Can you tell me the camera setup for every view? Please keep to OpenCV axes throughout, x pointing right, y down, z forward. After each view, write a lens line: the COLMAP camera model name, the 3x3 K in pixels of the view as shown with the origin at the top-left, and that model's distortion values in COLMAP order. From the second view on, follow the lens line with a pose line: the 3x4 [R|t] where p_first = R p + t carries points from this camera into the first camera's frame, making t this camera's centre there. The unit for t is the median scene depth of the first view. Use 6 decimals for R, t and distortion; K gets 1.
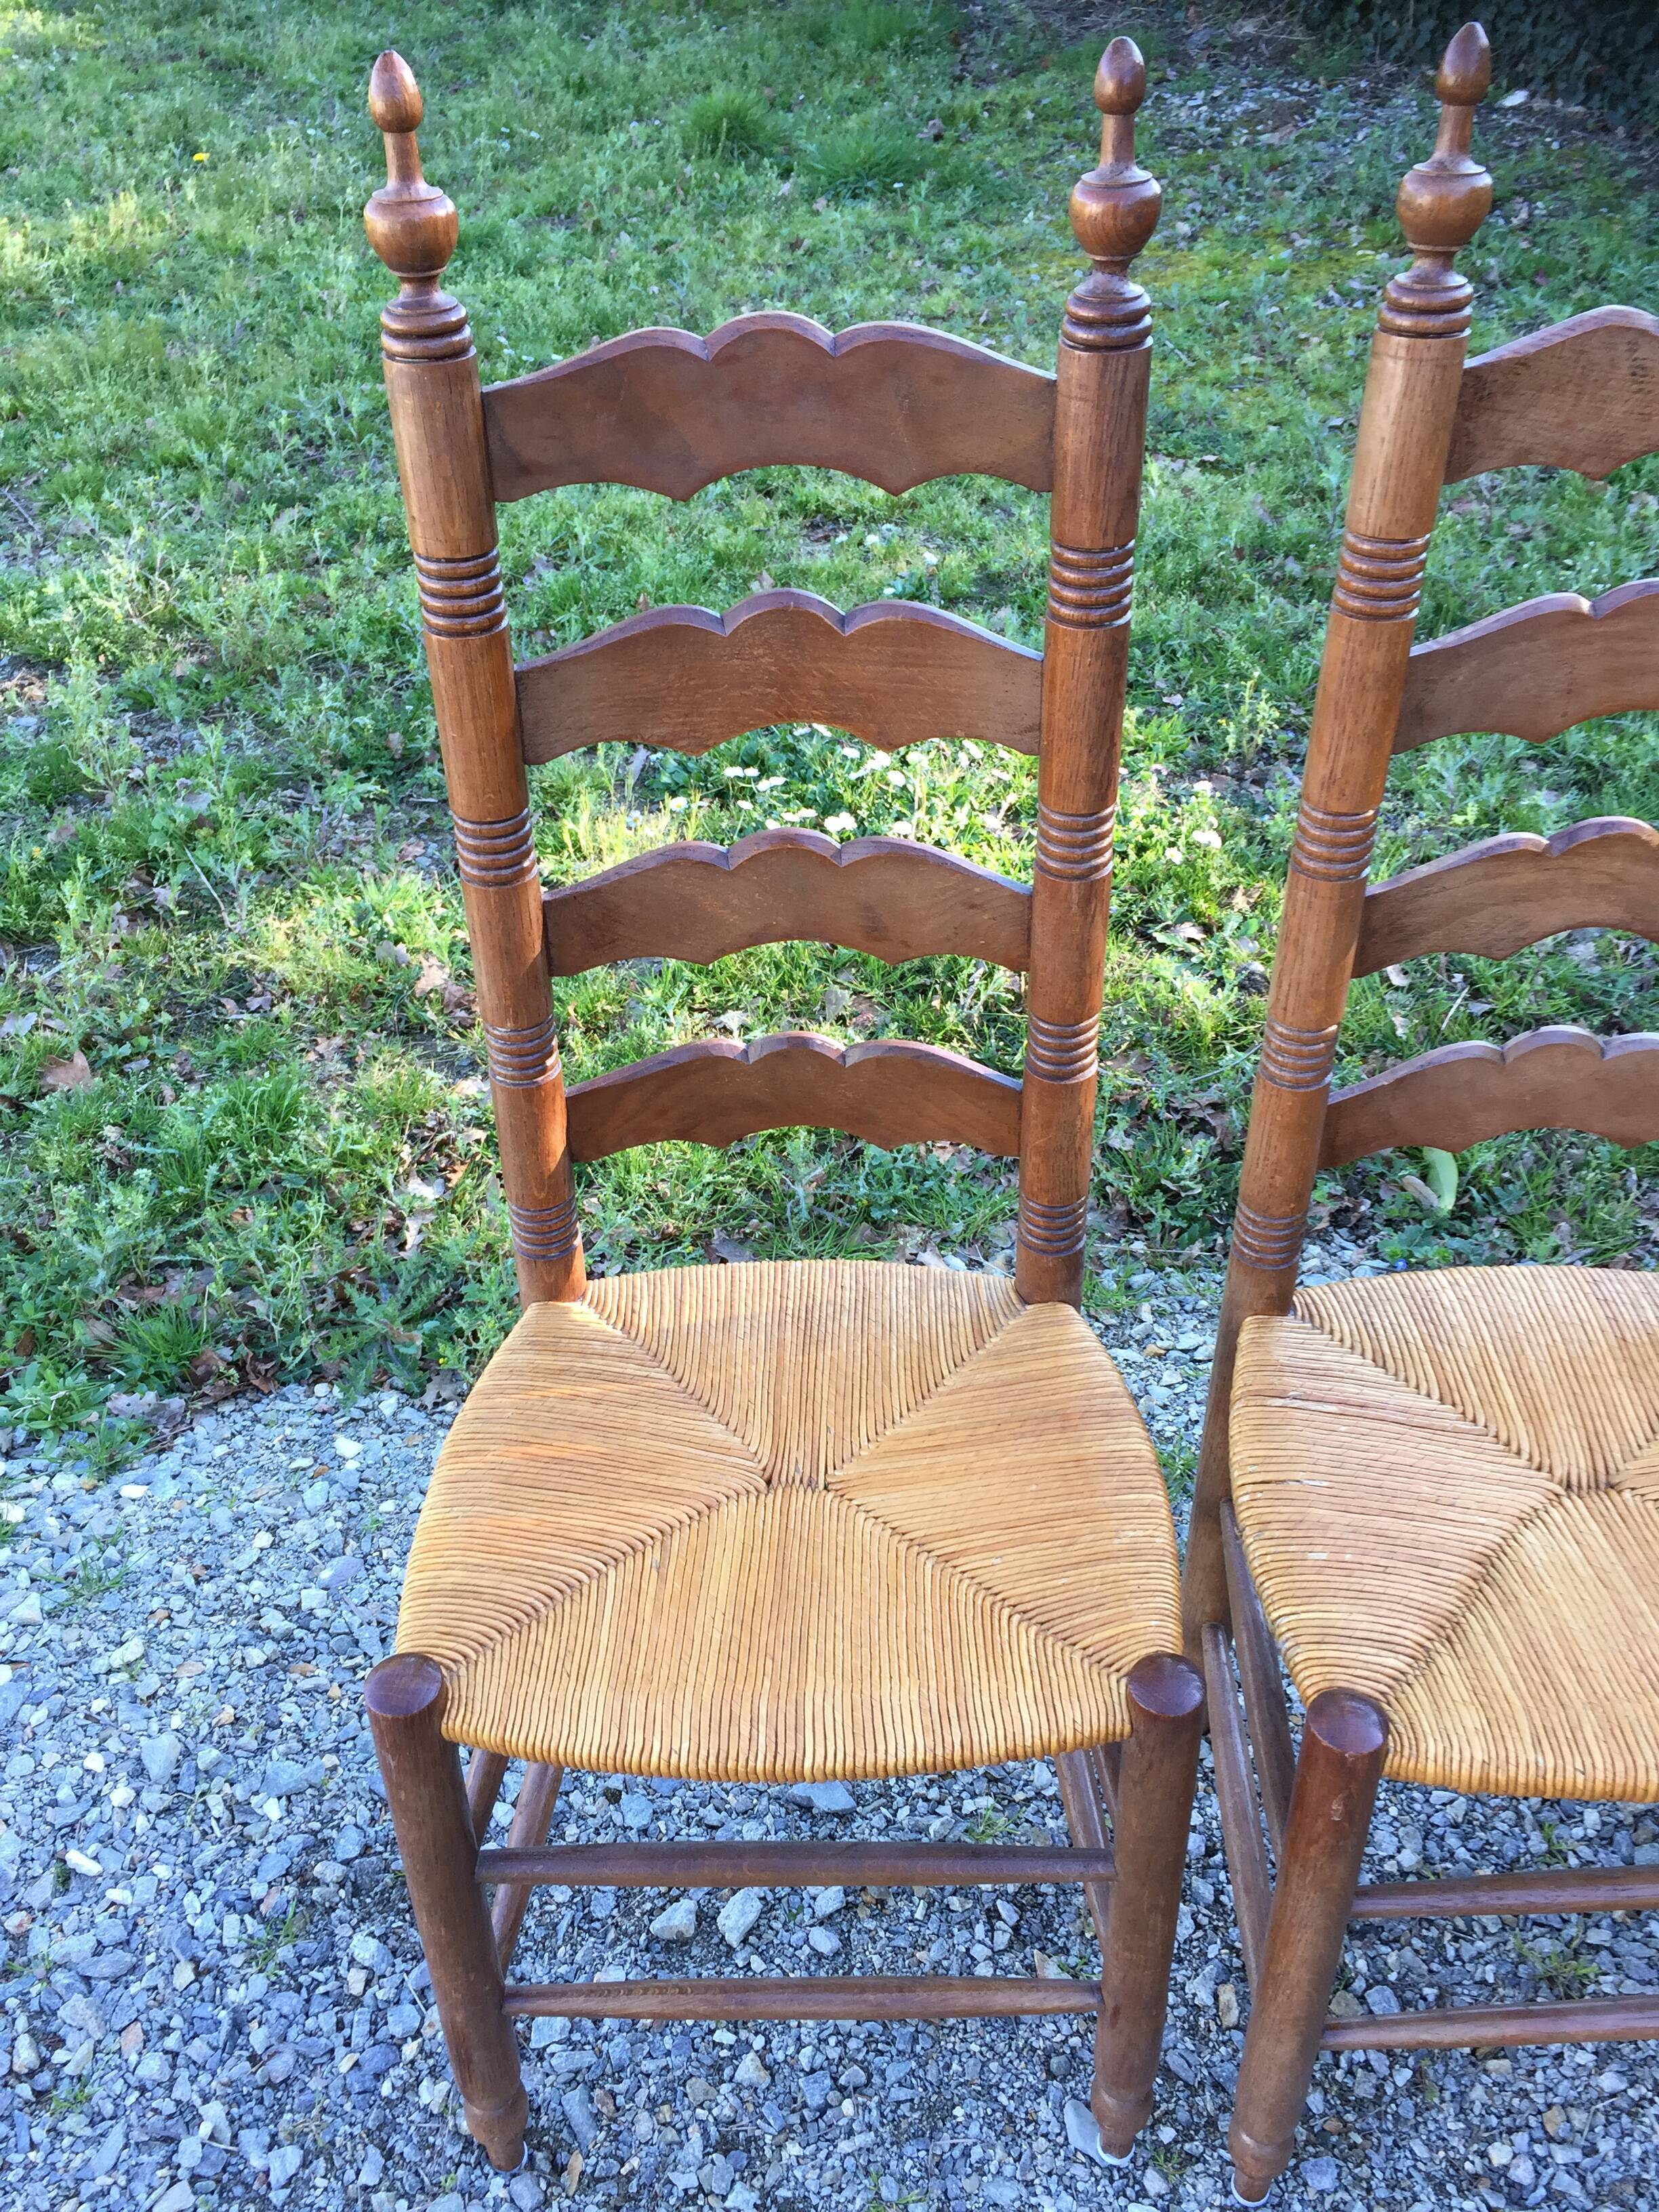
lens RADIAL K [[1859.8, 0, 832.8], [0, 1859.8, 1081.7], [0, 0, 1]] dist [0.090657, -0.119239]
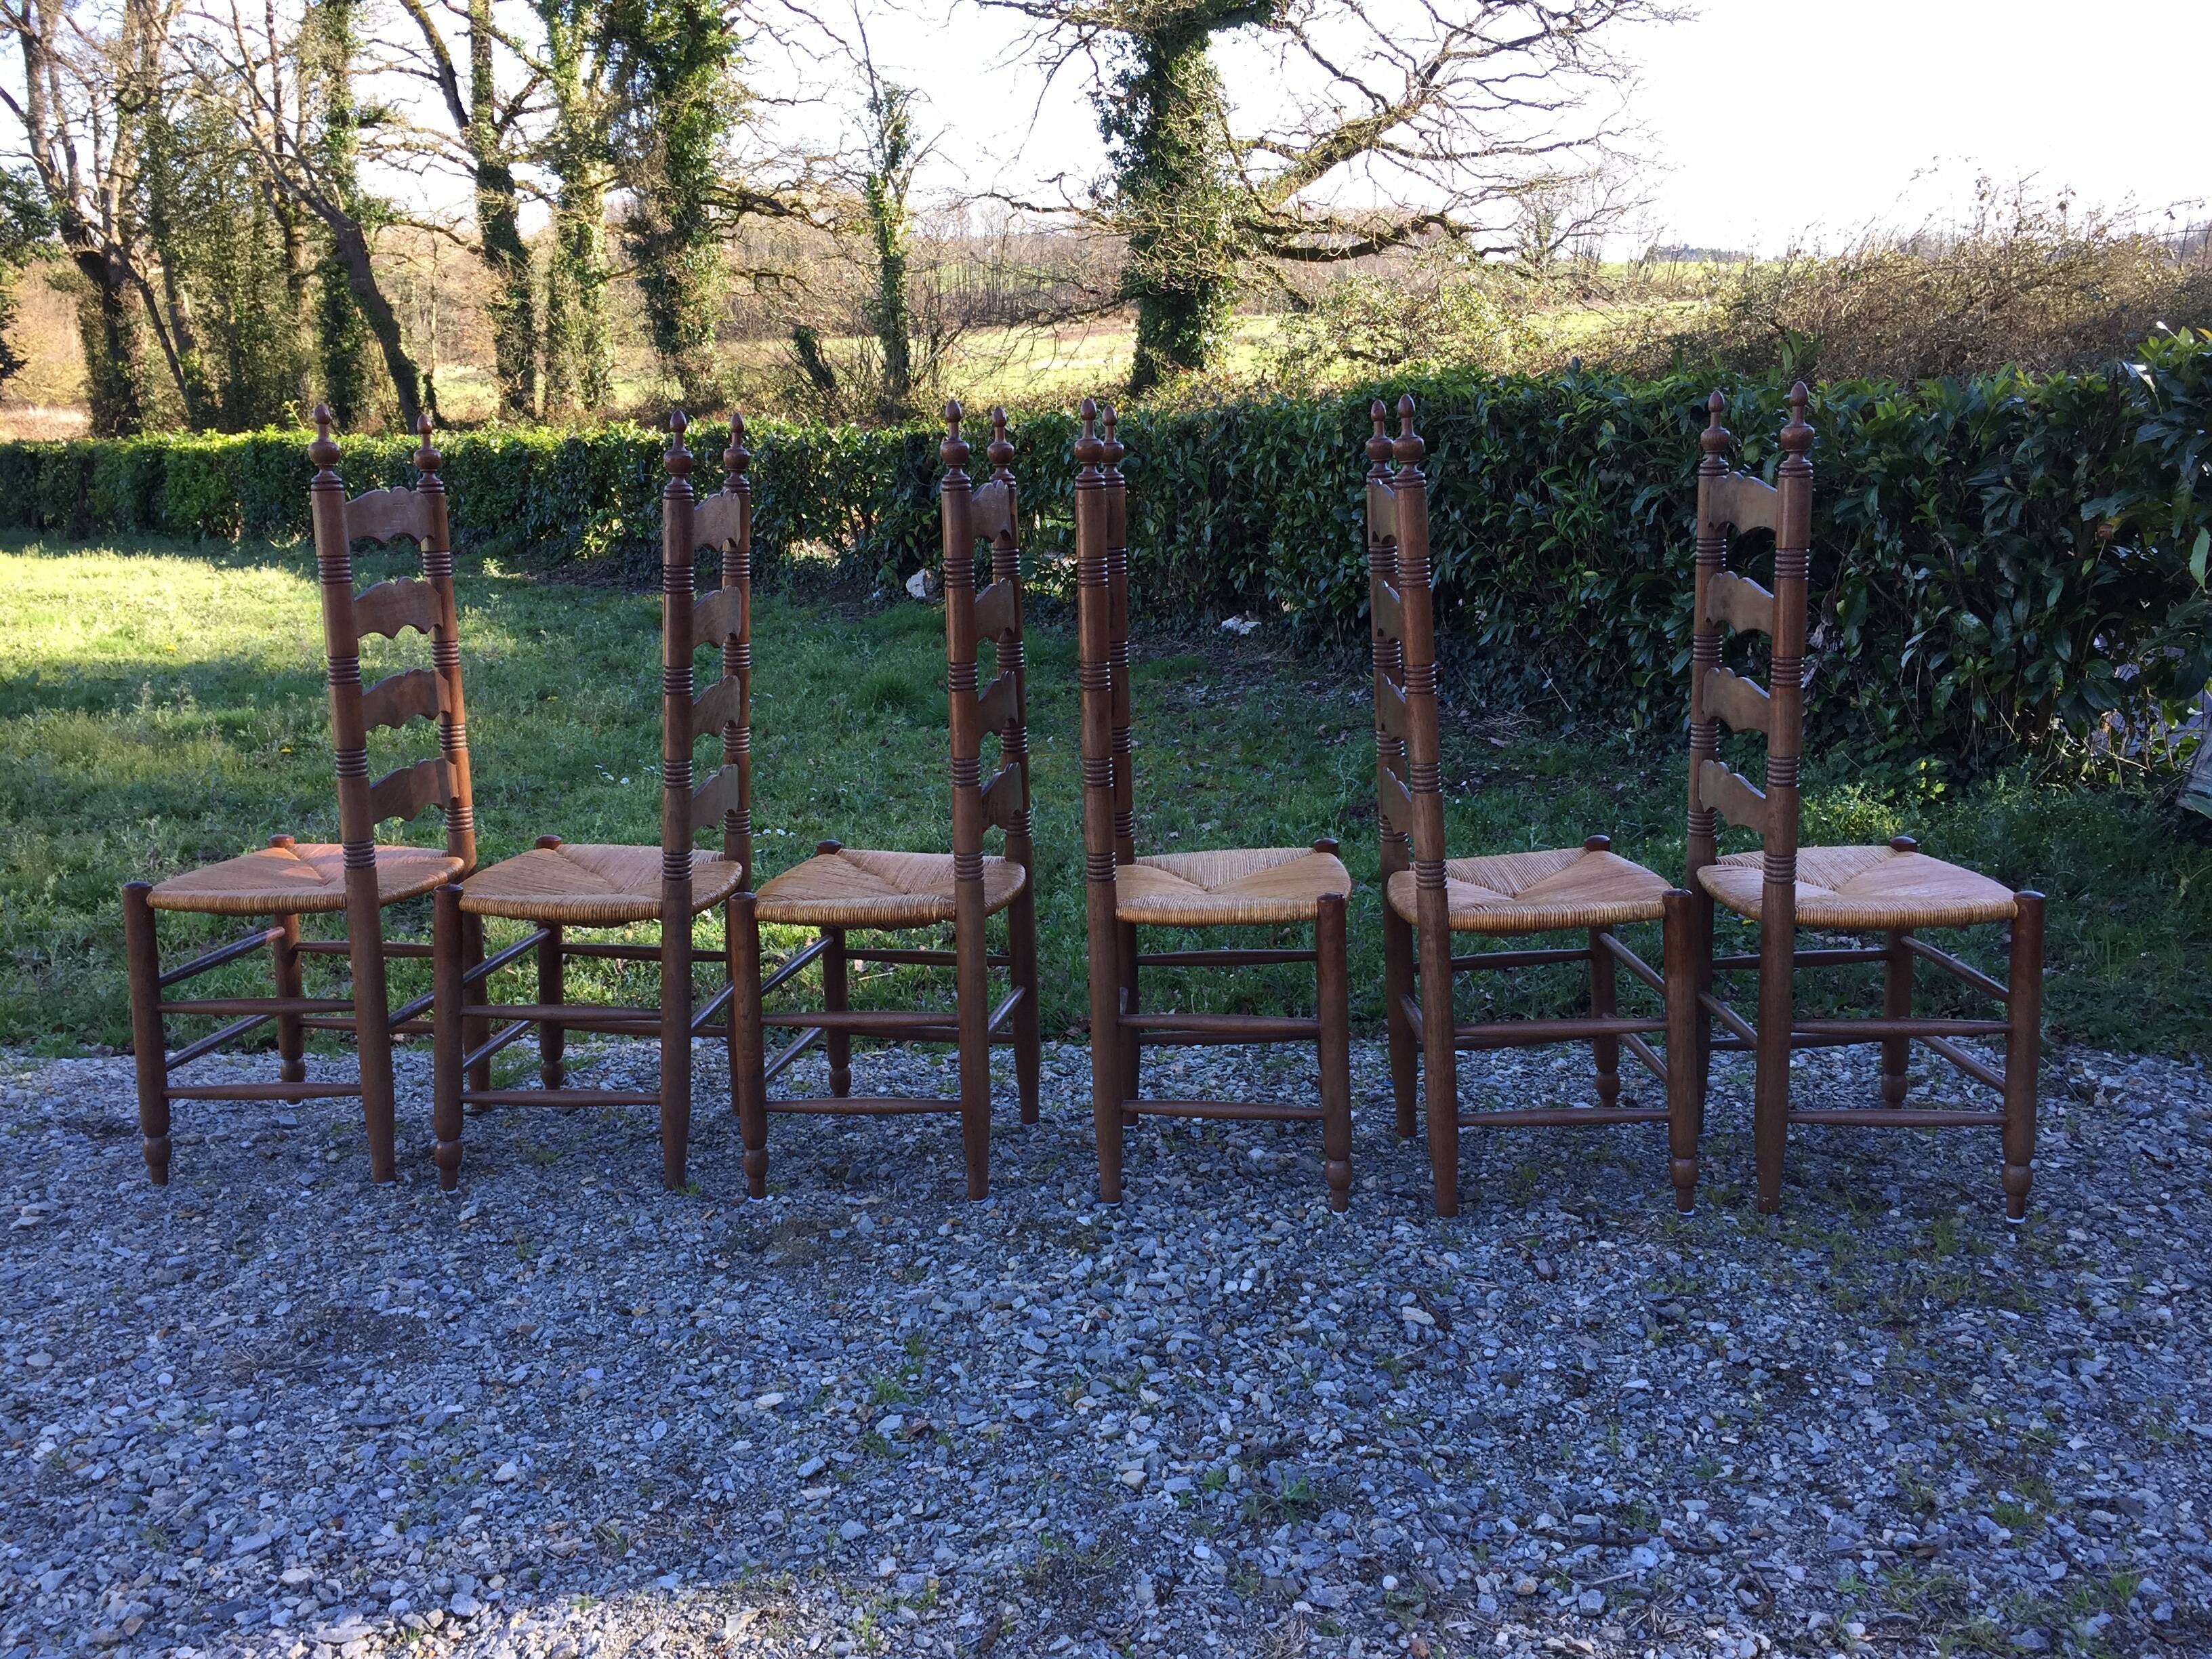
lens RADIAL K [[1859.8, 0, 1103.4], [0, 1859.8, 826.7], [0, 0, 1]] dist [0.090657, -0.119239]
pose [[0.990878, 0.036683, -0.129675, 1.282060], [-0.092067, 0.886946, -0.452603, 1.039519], [0.098412, 0.460413, 0.882233, -1.061798]]
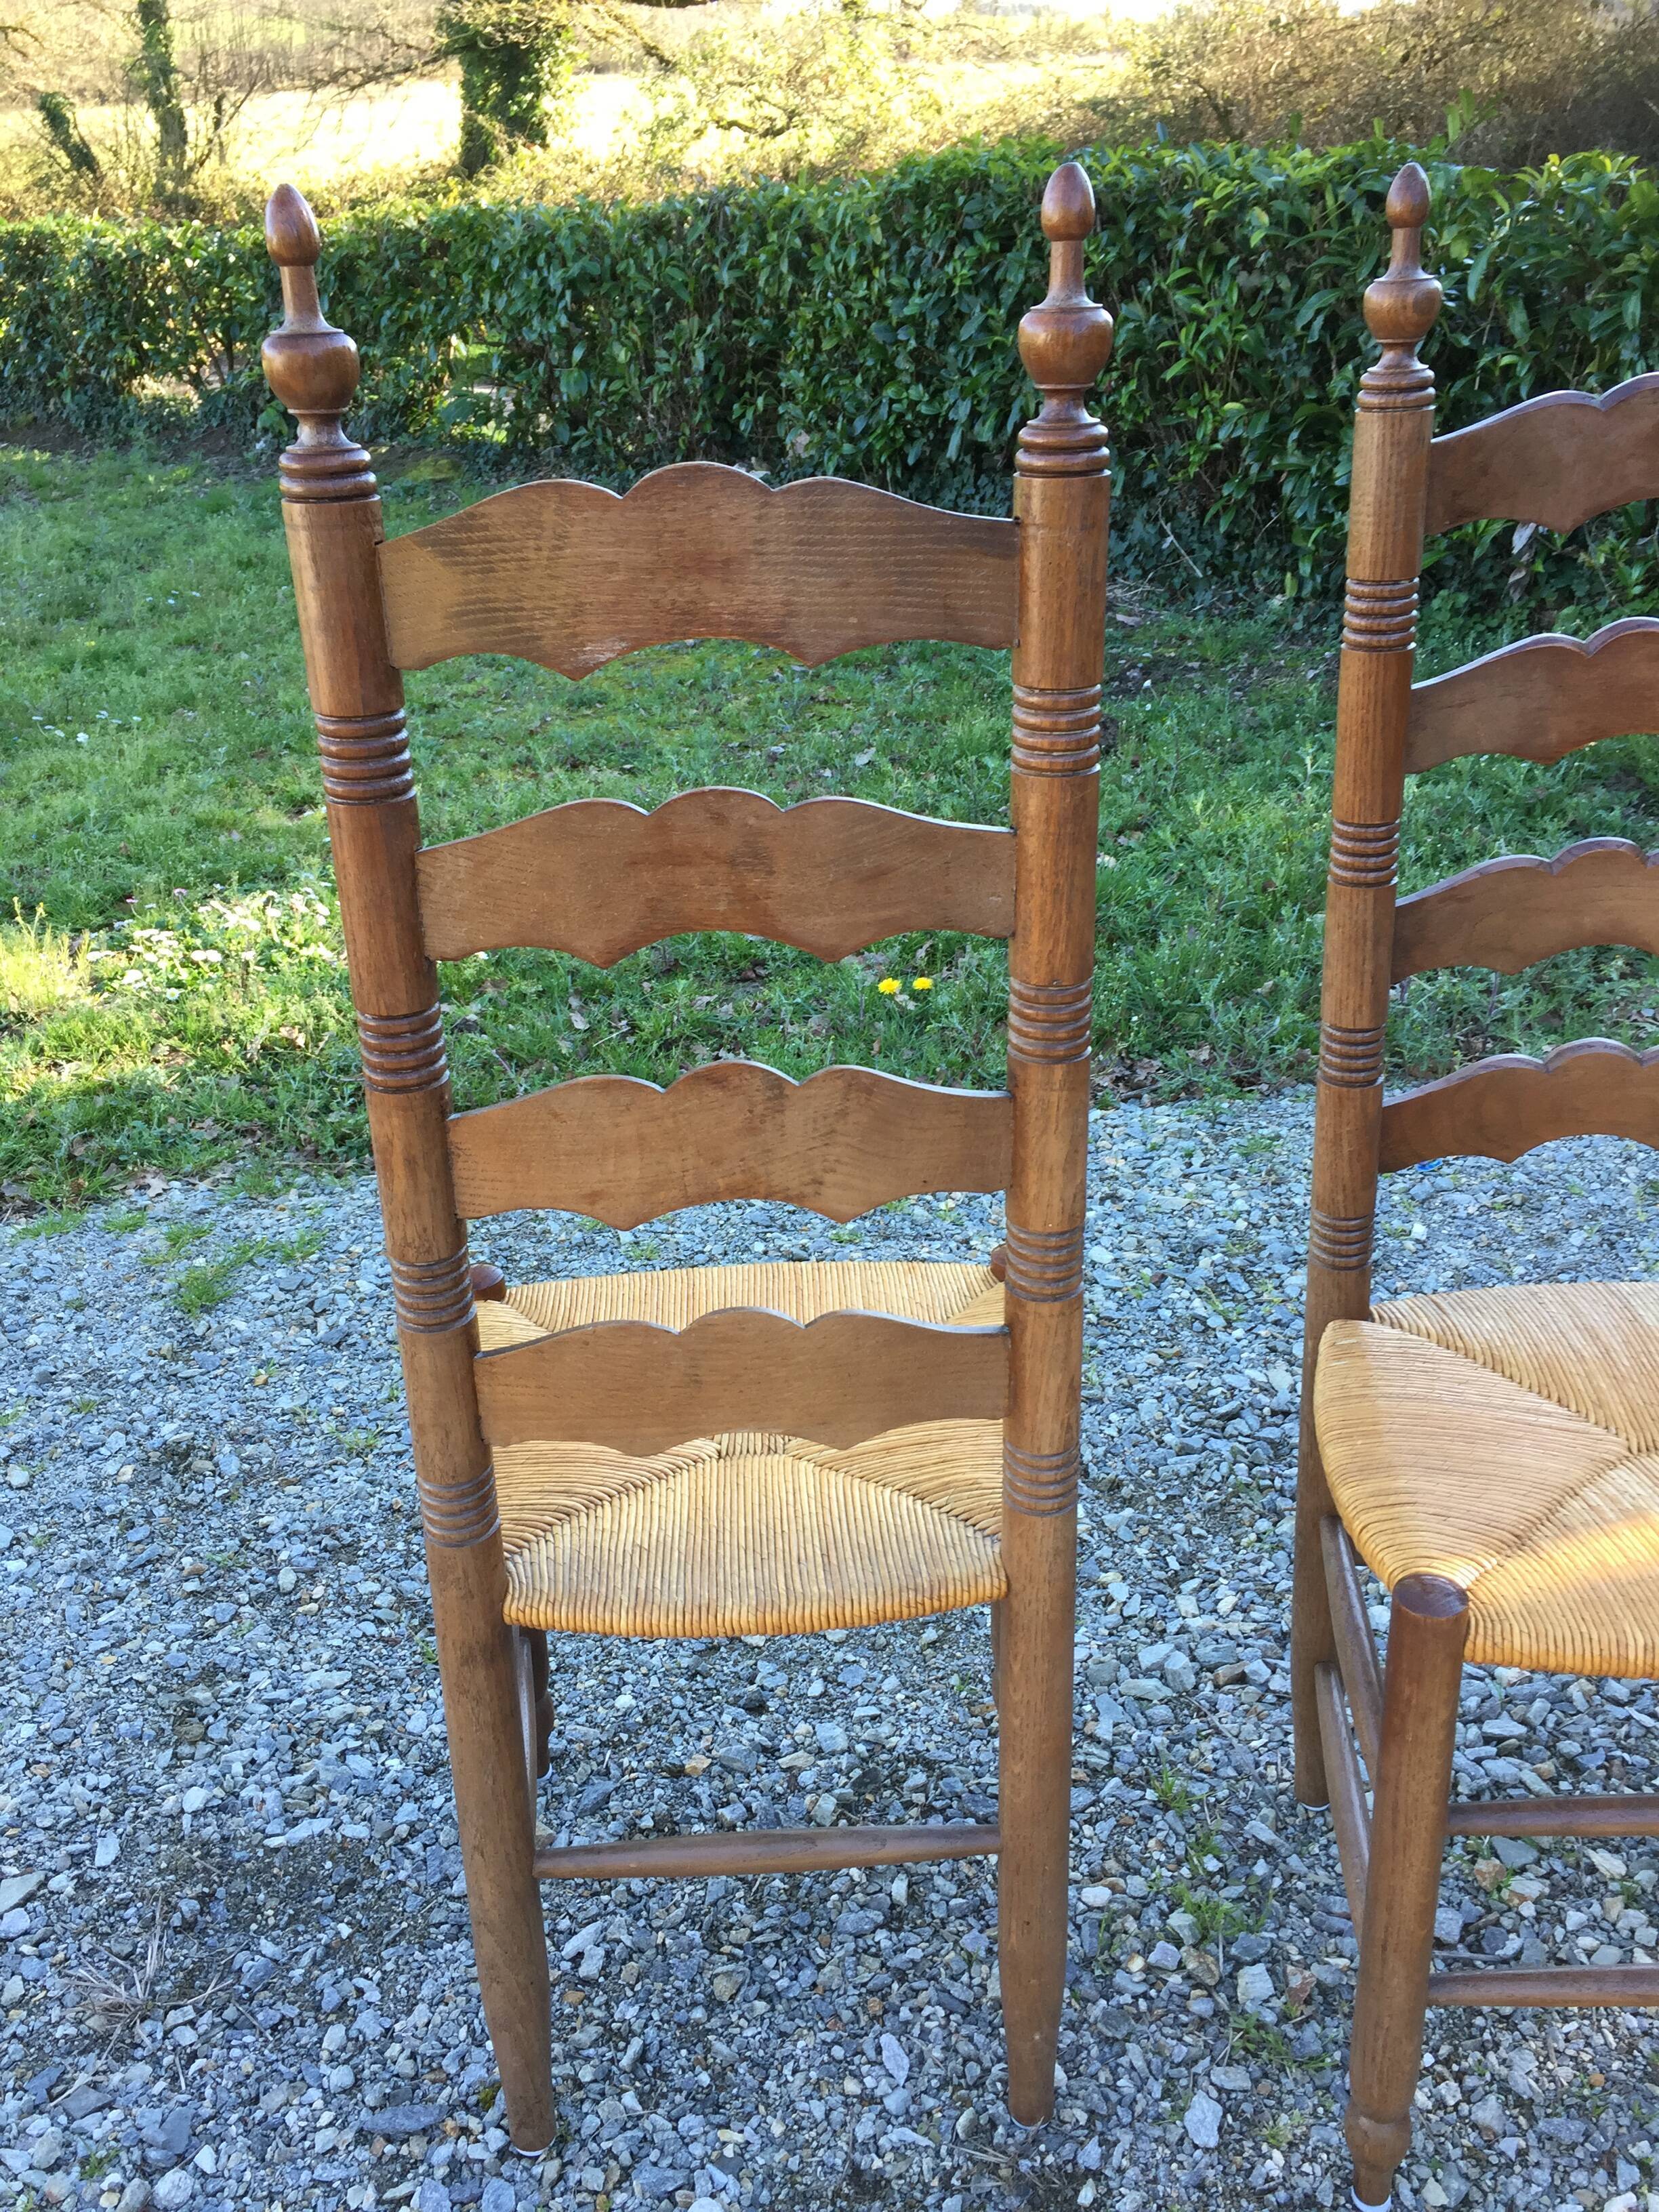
lens RADIAL K [[1850.4, 0, 812.0], [0, 1850.4, 1122.8], [0, 0, 1]] dist [0.090645, -0.122007]
pose [[0.997442, -0.037249, 0.061010, 0.644314], [0.050471, 0.971390, -0.232065, 0.565550], [-0.050621, 0.234550, 0.970785, -0.515649]]
